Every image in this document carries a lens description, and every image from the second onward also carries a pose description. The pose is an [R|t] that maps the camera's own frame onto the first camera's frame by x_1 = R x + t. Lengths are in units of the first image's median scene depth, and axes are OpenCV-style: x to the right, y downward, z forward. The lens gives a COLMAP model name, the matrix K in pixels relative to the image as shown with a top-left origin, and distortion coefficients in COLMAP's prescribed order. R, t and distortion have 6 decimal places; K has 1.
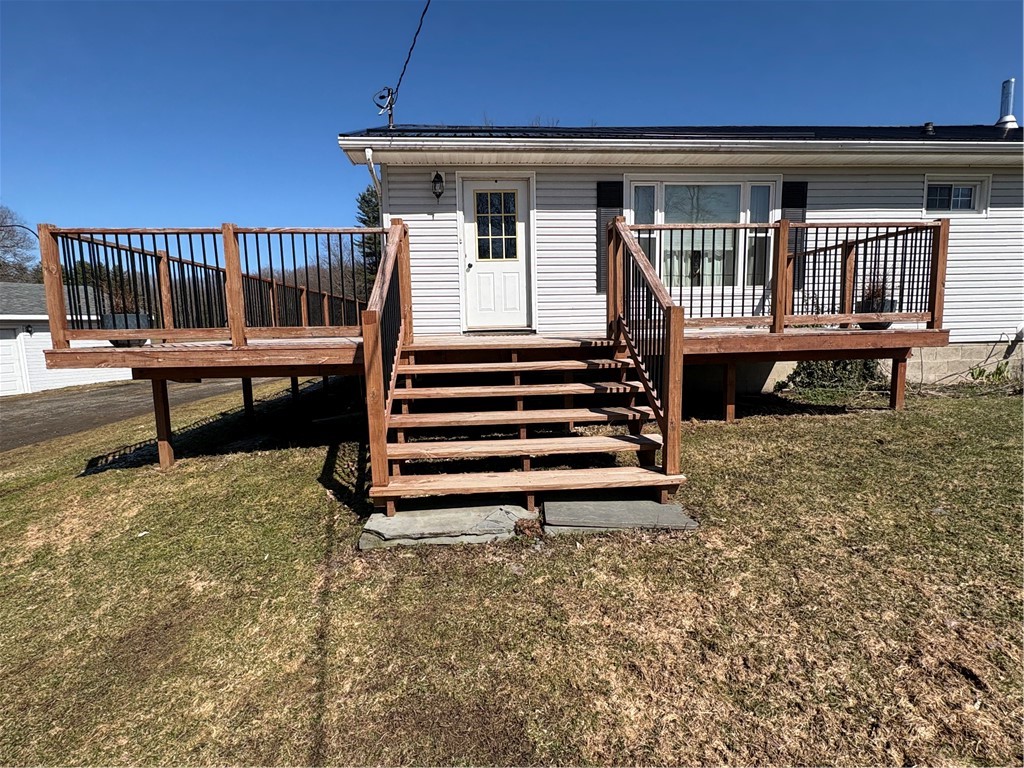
lens RADIAL K [[507.8, 0, 509.5], [0, 507.8, 383.2], [0, 0, 1]] dist [0.006901, -0.000999]
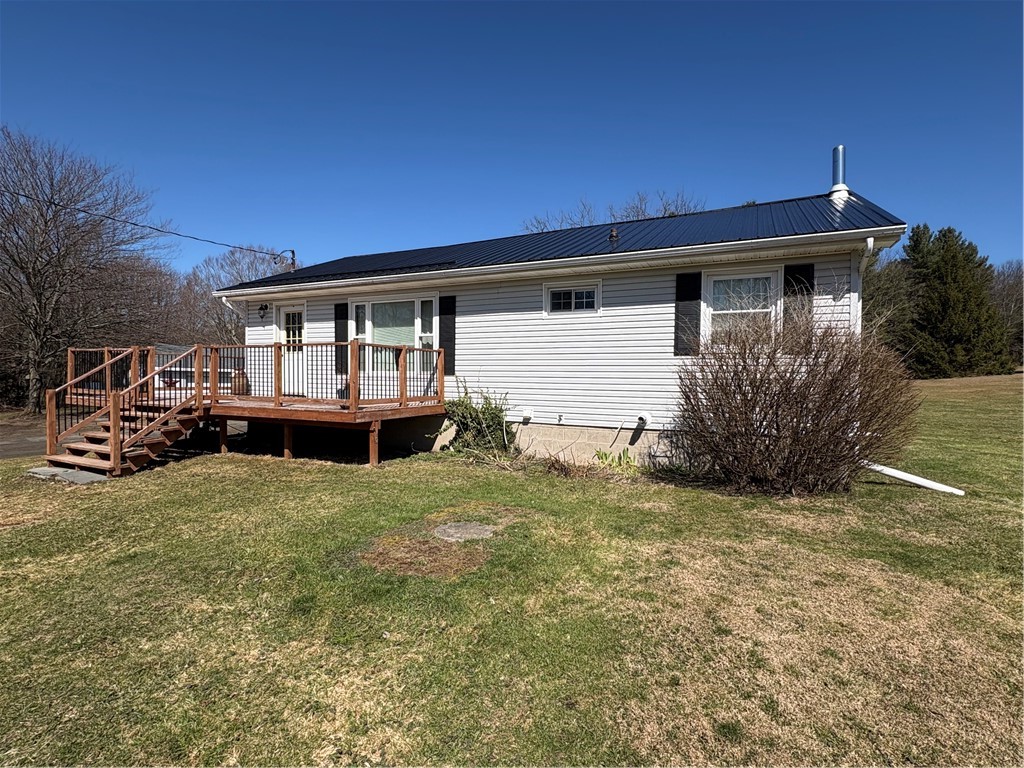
lens RADIAL K [[507.8, 0, 510.7], [0, 507.8, 380.8], [0, 0, 1]] dist [0.006901, -0.000999]
pose [[0.858024, 0.034661, -0.512439, 1.436846], [-0.089395, 0.992570, -0.082547, -0.079396], [0.505770, 0.116637, 0.854747, -0.038609]]
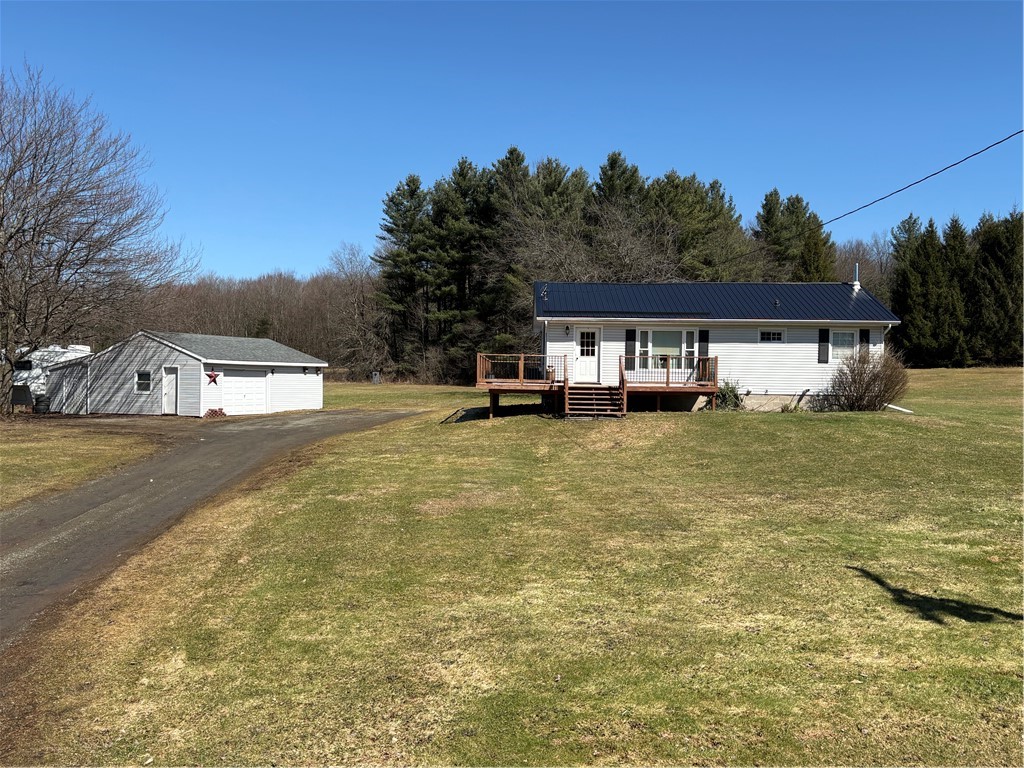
lens RADIAL K [[949.7, 0, 509.4], [0, 949.7, 388.6], [0, 0, 1]] dist [0.114724, 0.000000]
pose [[0.996661, 0.036128, -0.073222, -0.062181], [-0.043160, 0.994363, -0.096848, 0.426803], [0.069311, 0.099685, 0.992602, -3.987715]]
